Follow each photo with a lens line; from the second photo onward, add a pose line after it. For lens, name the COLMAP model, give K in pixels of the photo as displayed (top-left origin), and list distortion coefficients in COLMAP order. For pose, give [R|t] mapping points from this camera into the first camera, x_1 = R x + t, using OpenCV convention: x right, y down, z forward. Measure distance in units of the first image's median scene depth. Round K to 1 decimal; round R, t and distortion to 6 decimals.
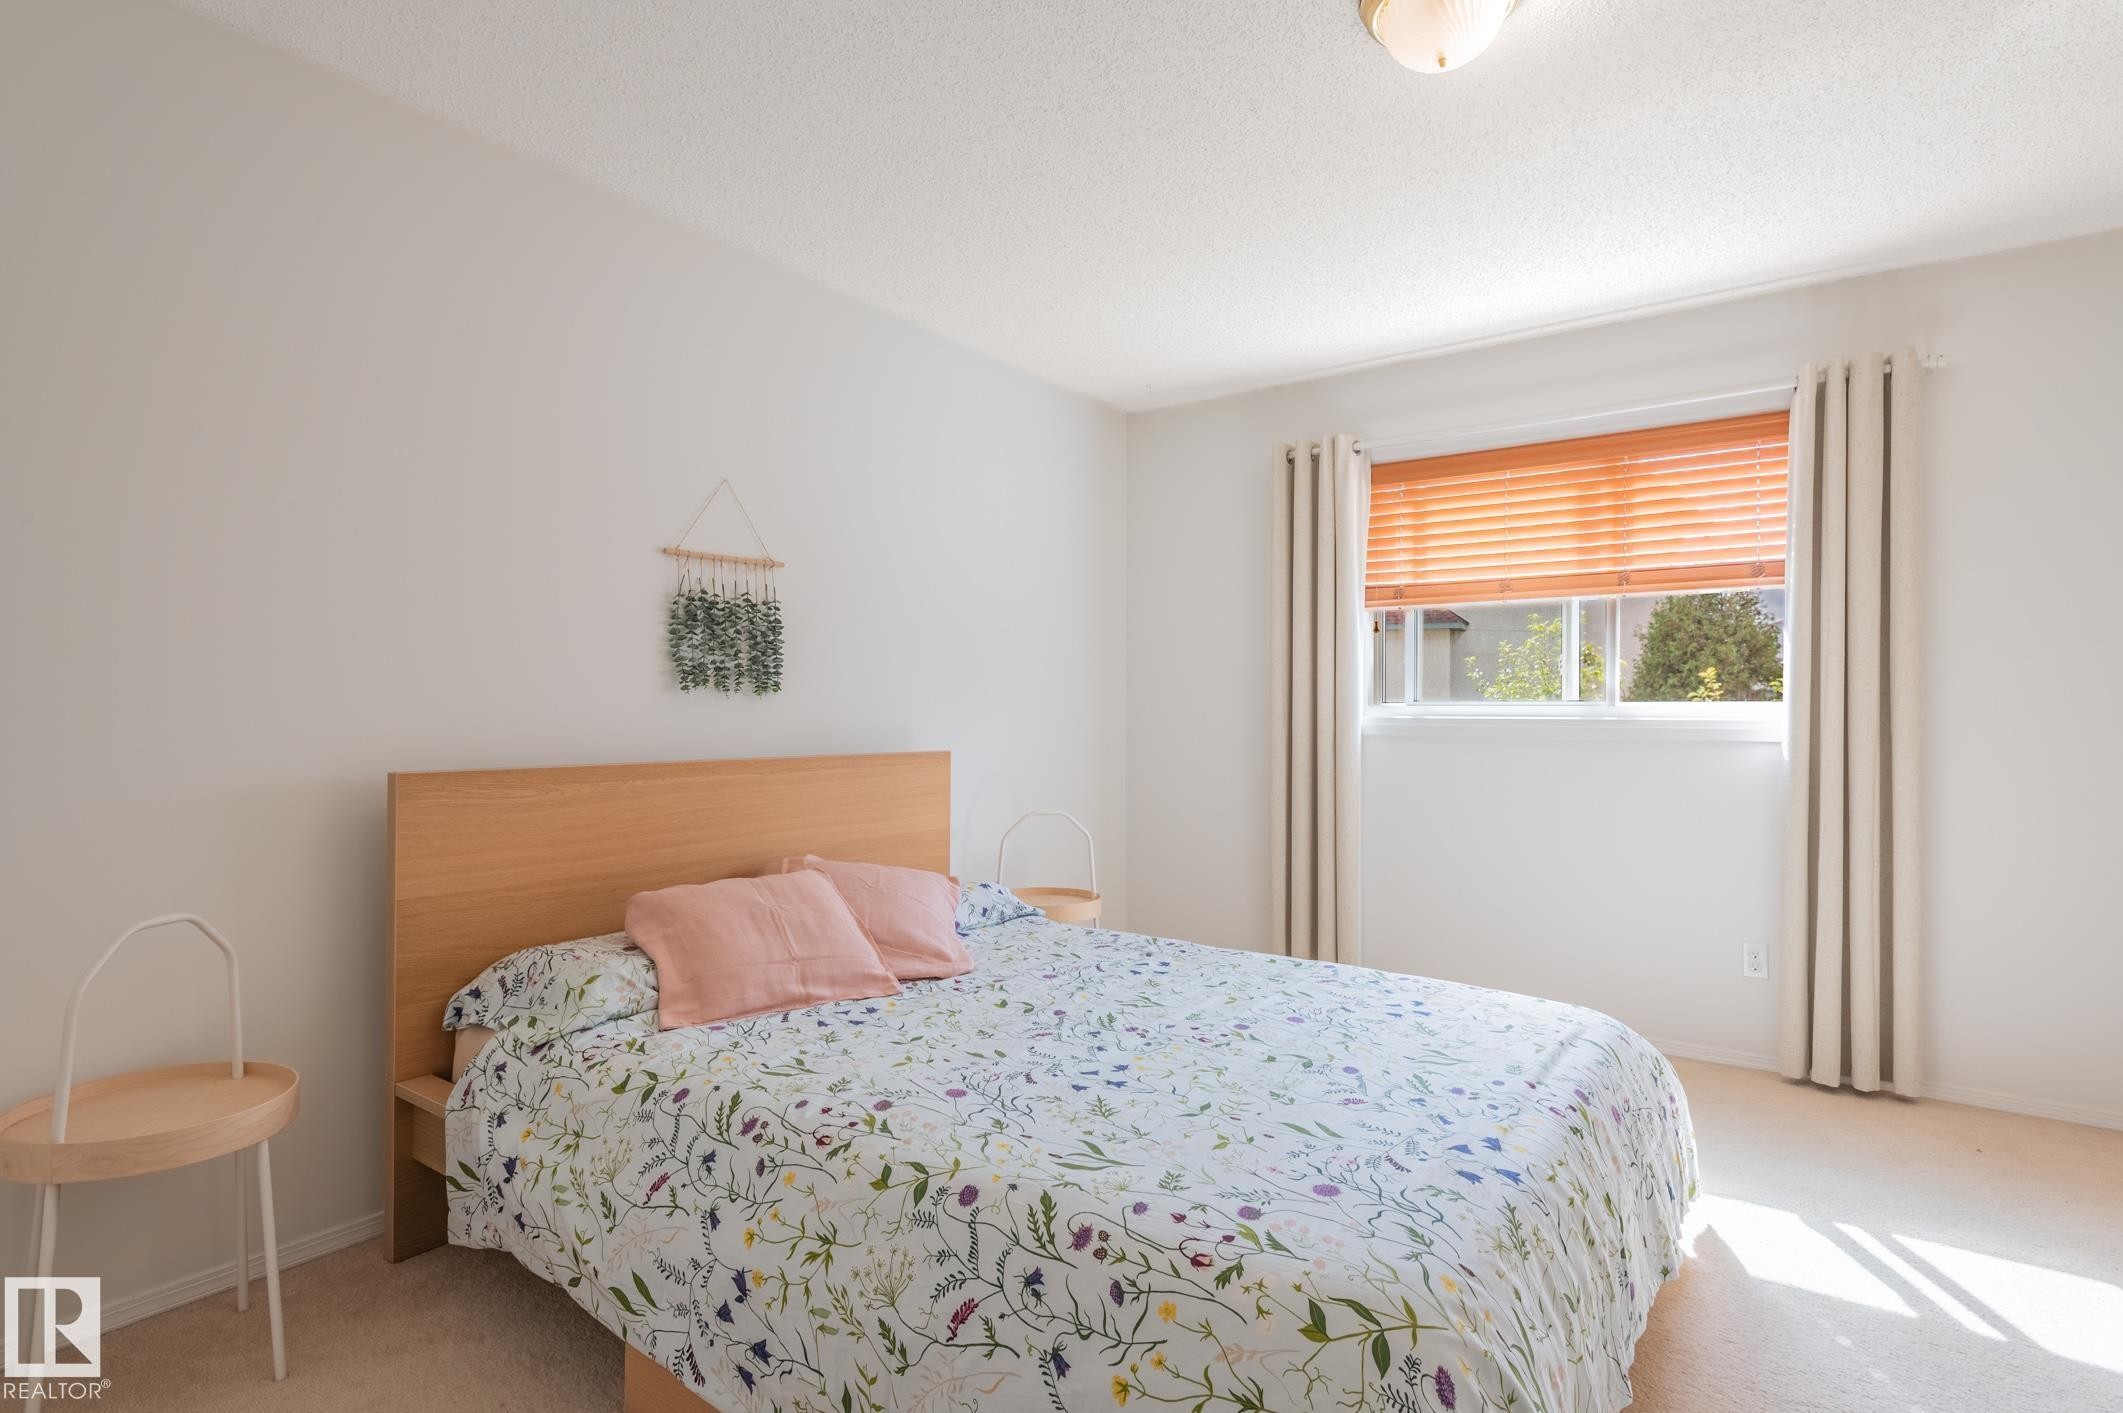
lens RADIAL K [[1065.9, 0, 1059.7], [0, 1065.9, 711.2], [0, 0, 1]] dist [0.004088, -0.000620]
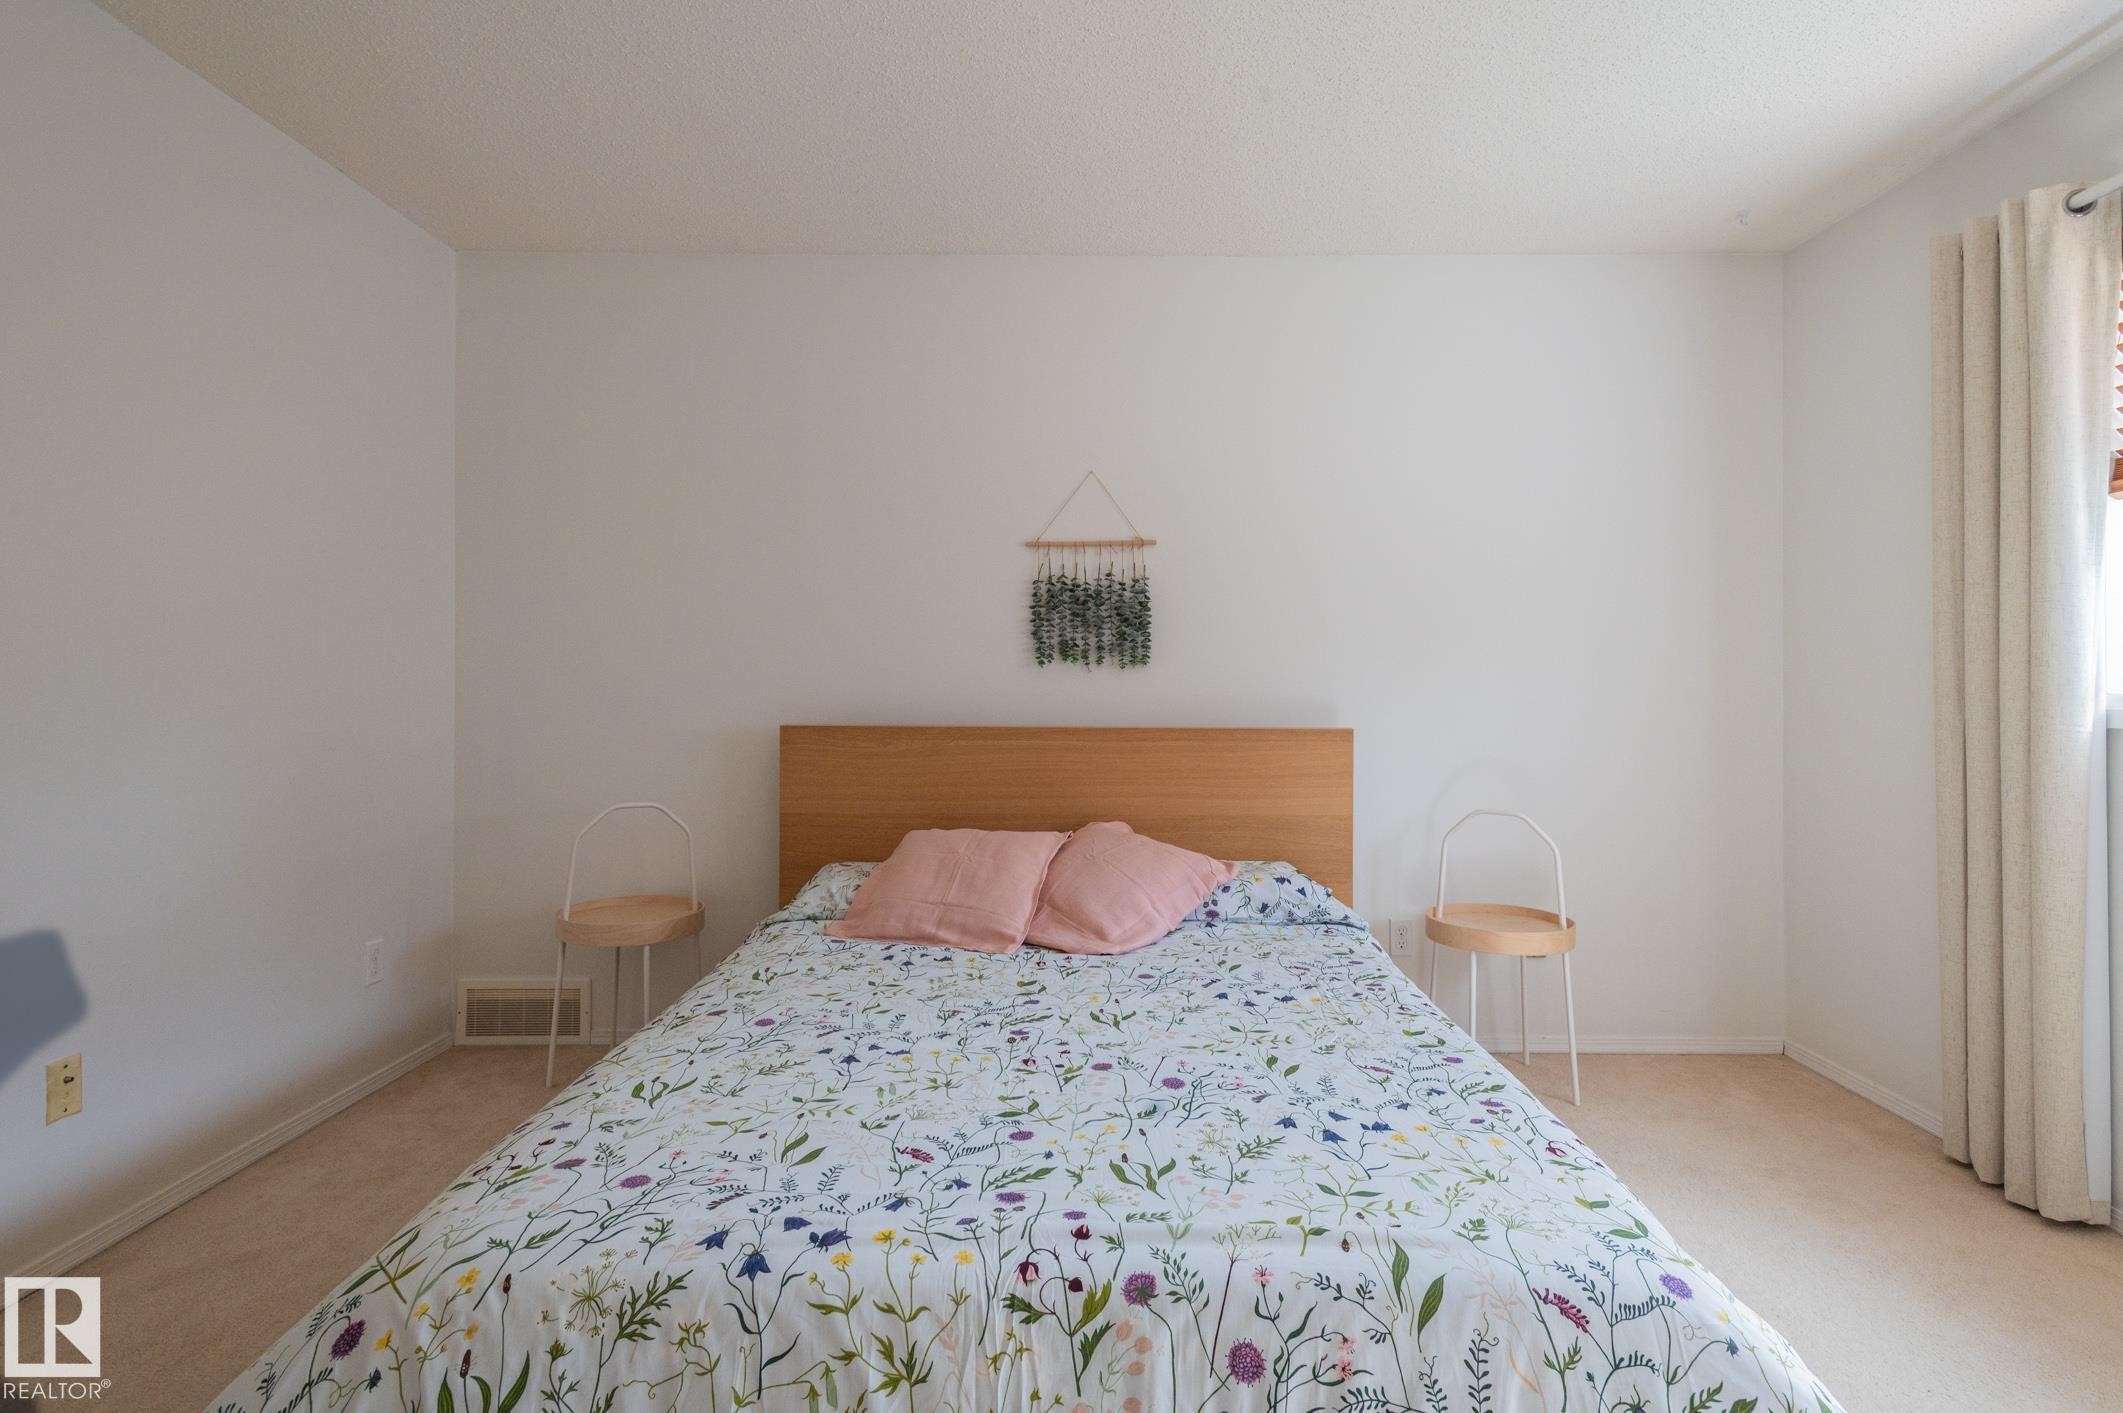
lens RADIAL K [[1065.9, 0, 1059.7], [0, 1065.9, 711.2], [0, 0, 1]] dist [0.004088, -0.000620]
pose [[0.584715, 0.026210, -0.810815, 0.646502], [-0.004264, 0.999563, 0.029237, -0.004018], [0.811228, -0.013638, 0.584571, 0.389030]]
